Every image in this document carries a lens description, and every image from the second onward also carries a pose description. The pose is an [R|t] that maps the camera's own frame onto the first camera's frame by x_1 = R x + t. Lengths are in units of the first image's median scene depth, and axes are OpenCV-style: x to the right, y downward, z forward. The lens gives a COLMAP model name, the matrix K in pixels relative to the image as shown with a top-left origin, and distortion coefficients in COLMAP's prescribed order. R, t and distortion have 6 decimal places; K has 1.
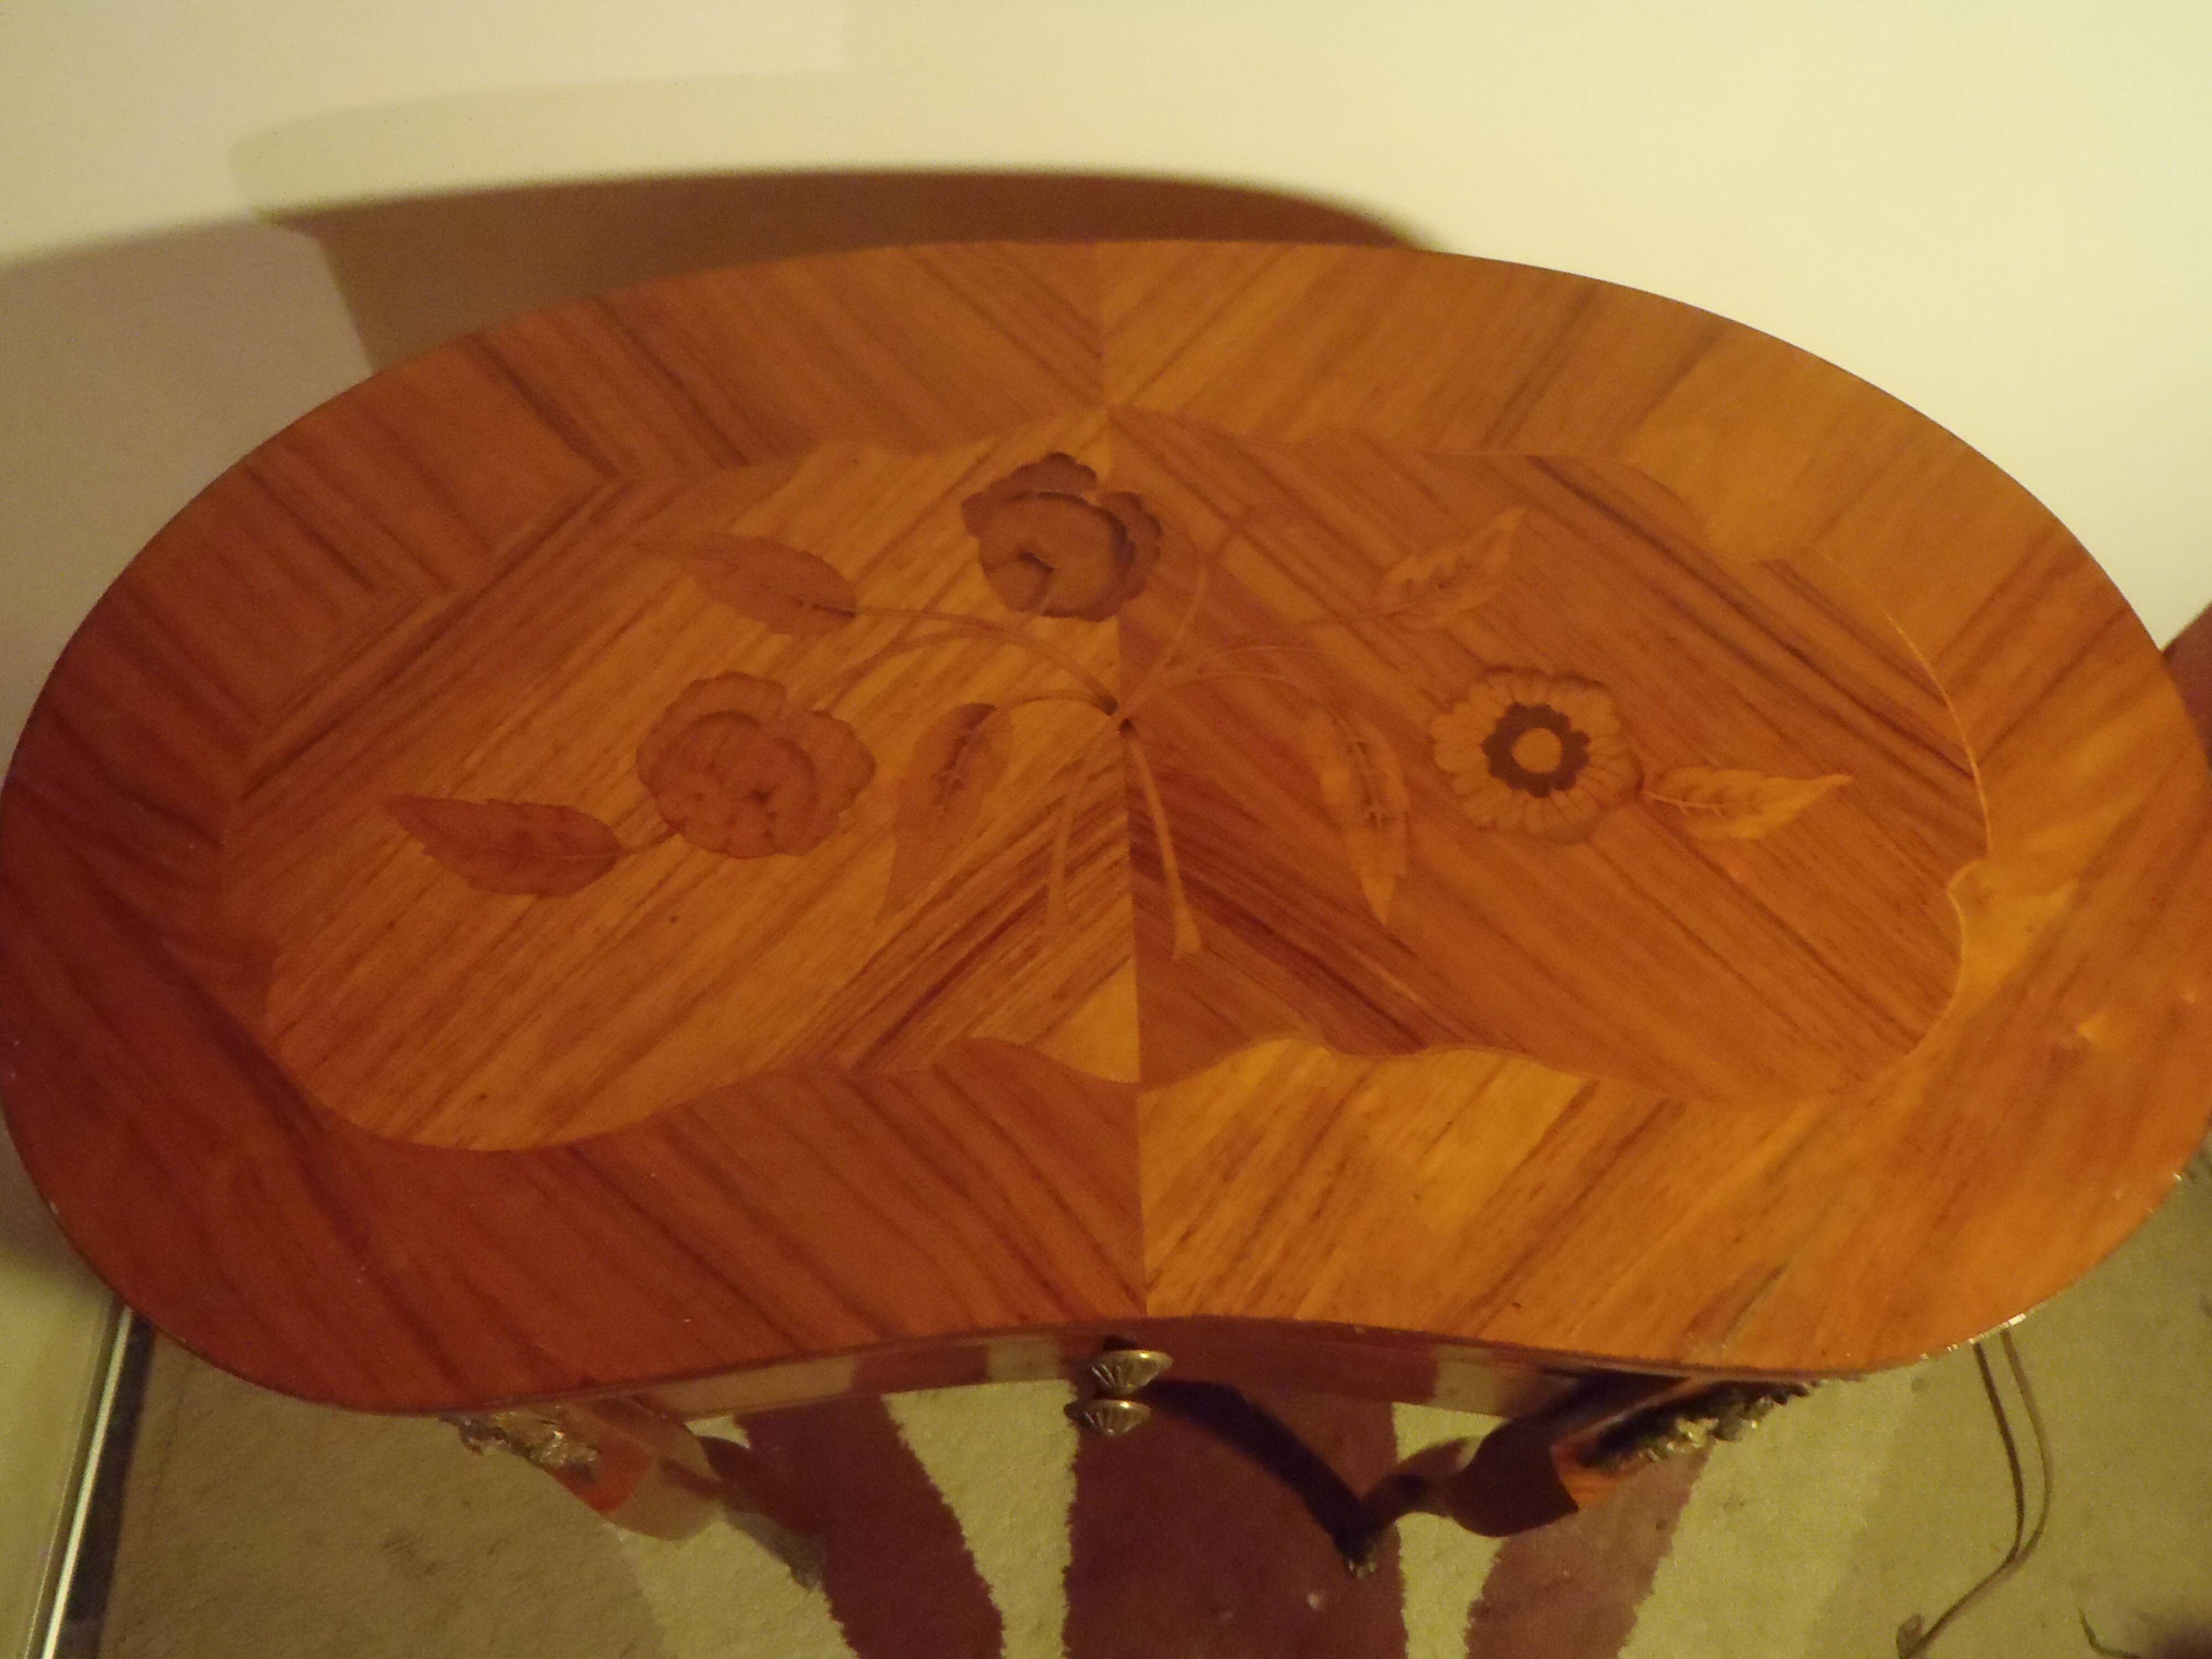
lens RADIAL K [[1833.9, 0, 1106.7], [0, 1833.9, 809.9], [0, 0, 1]] dist [-0.032683, 0.039516]
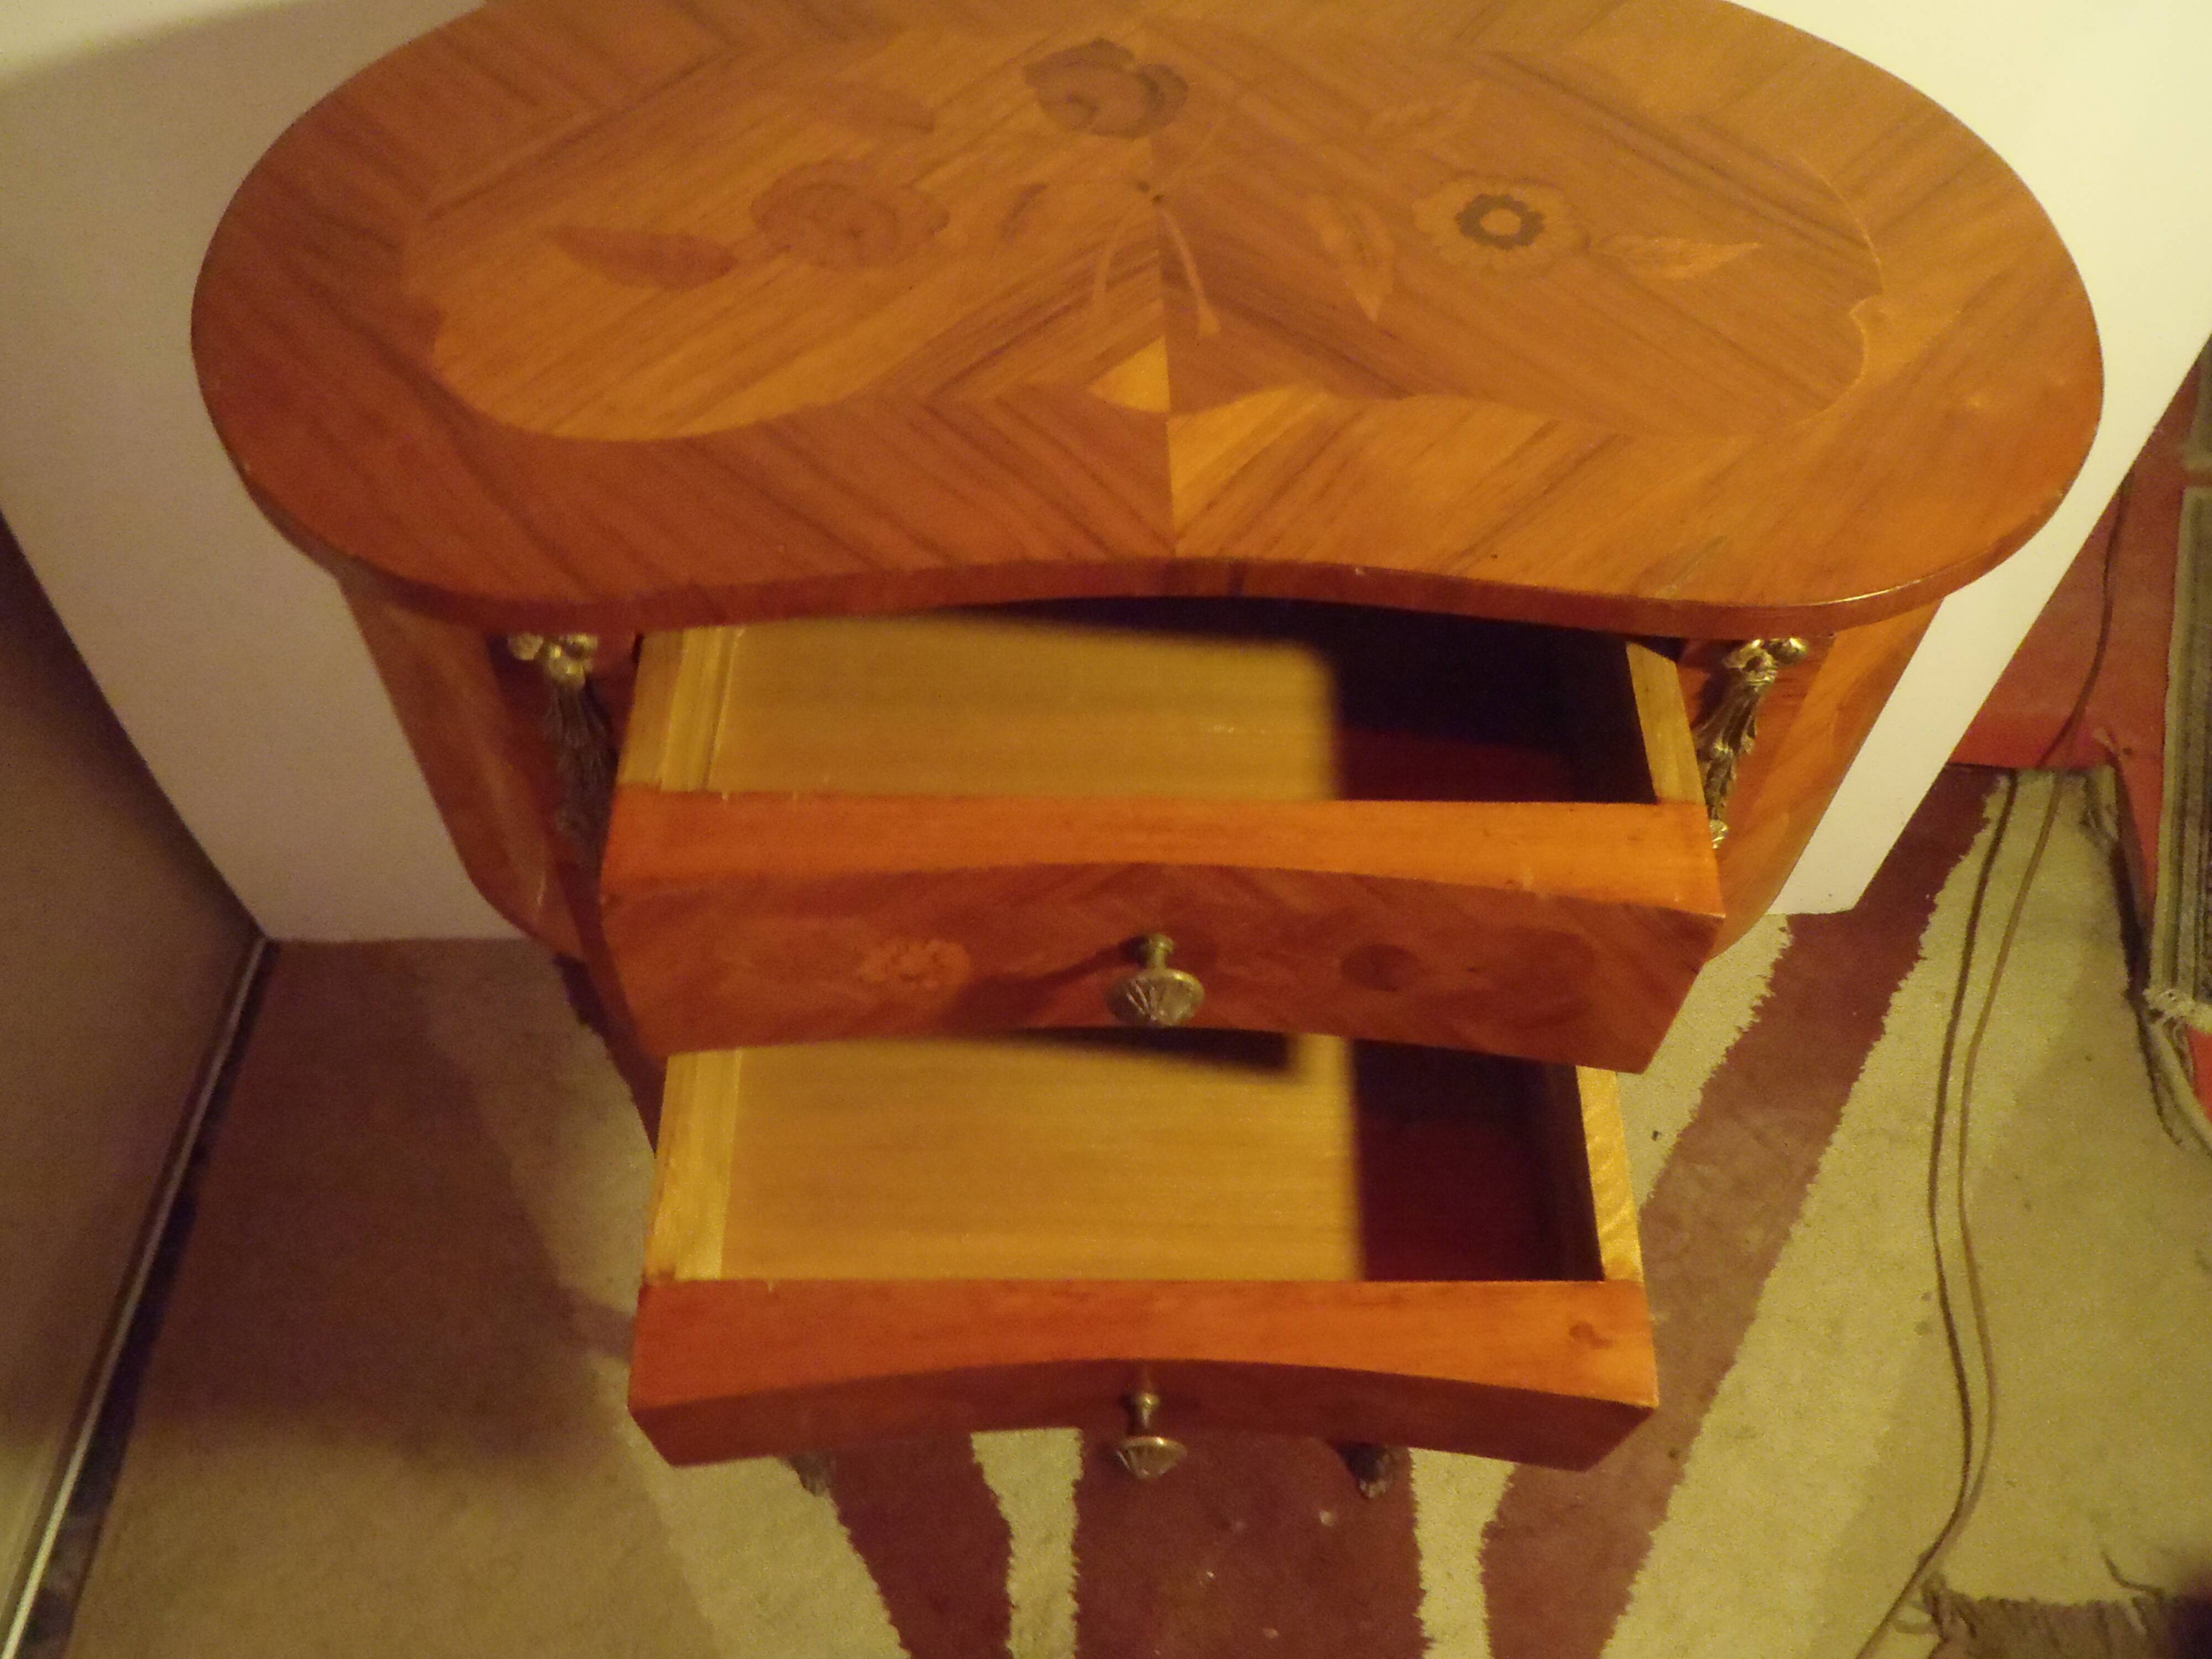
lens RADIAL K [[1833.9, 0, 1105.5], [0, 1833.9, 849.4], [0, 0, 1]] dist [-0.032683, 0.039516]
pose [[0.999932, 0.011175, -0.003387, -0.015195], [-0.011613, 0.982009, -0.188478, 0.607787], [0.001219, 0.188505, 0.982071, -0.098238]]
